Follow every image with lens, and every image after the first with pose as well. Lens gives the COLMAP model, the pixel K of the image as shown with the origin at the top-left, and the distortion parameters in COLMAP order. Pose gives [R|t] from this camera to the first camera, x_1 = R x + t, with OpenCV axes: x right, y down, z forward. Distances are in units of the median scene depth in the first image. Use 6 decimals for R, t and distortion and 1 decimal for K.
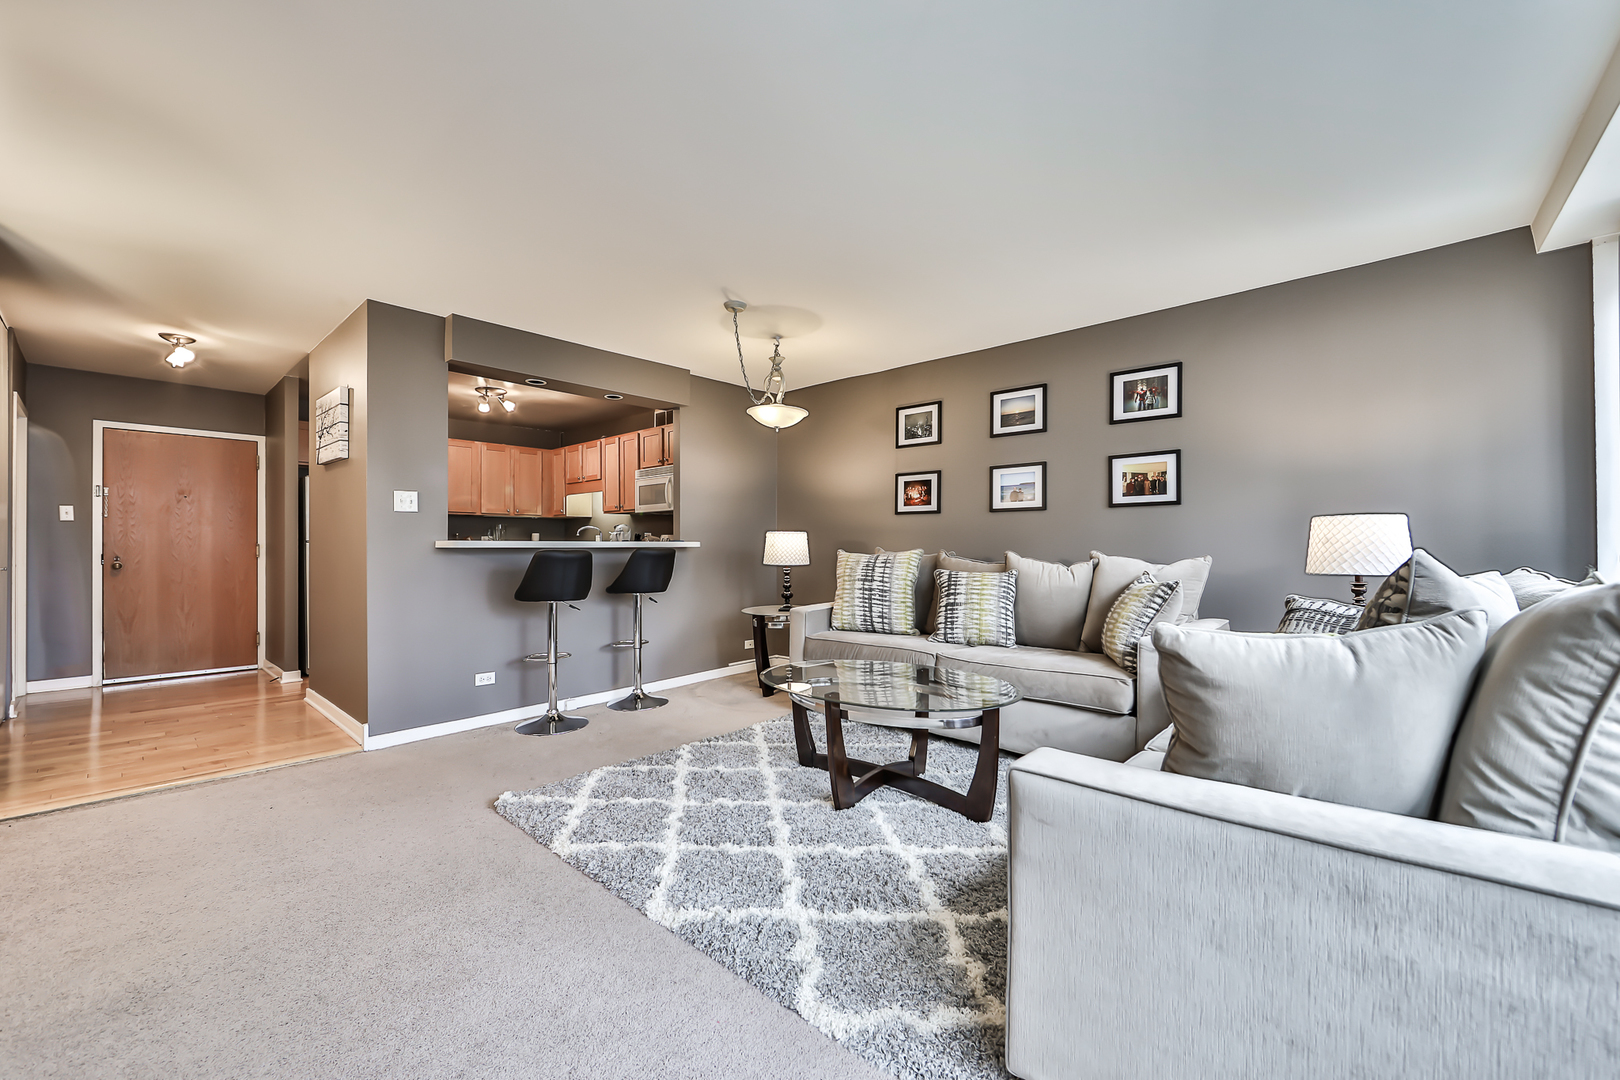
lens RADIAL K [[639.1, 0, 812.0], [0, 639.1, 543.8], [0, 0, 1]] dist [-0.008548, 0.000972]
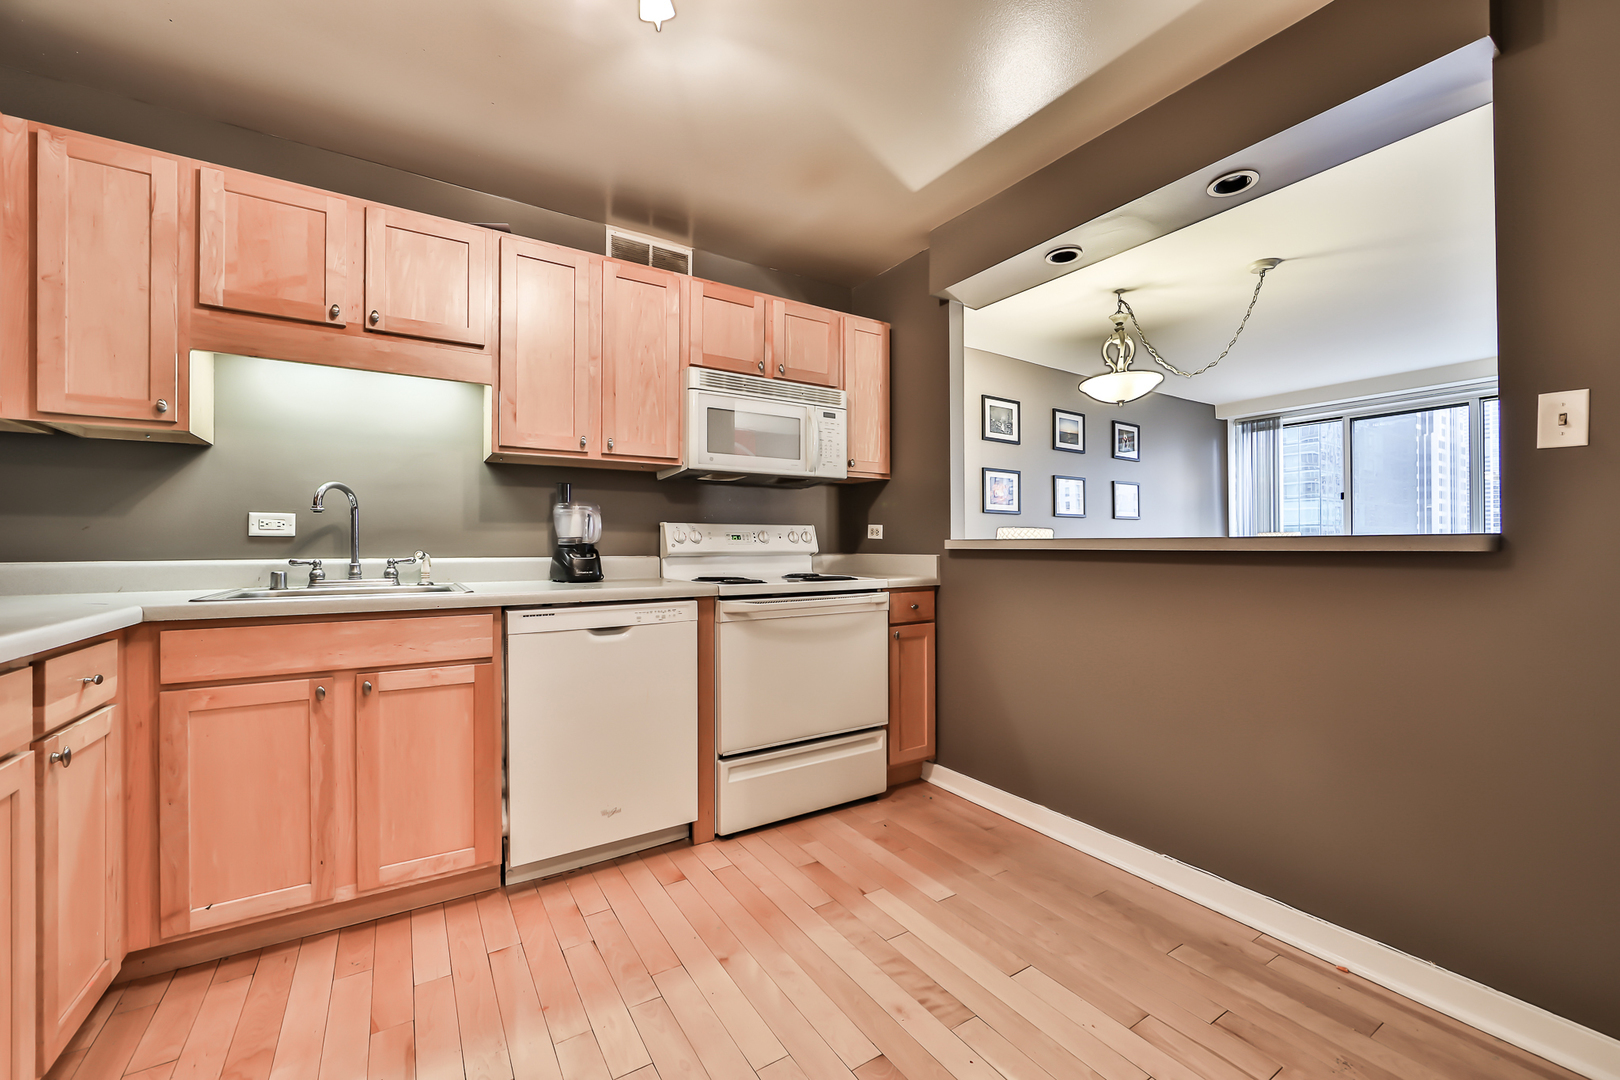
lens RADIAL K [[639.1, 0, 812.0], [0, 639.1, 543.8], [0, 0, 1]] dist [-0.008548, 0.000972]
pose [[0.269272, 0.005417, 0.963049, -0.942089], [-0.001153, 0.999985, -0.005303, 0.004472], [-0.963063, 0.000317, 0.269275, 1.161999]]
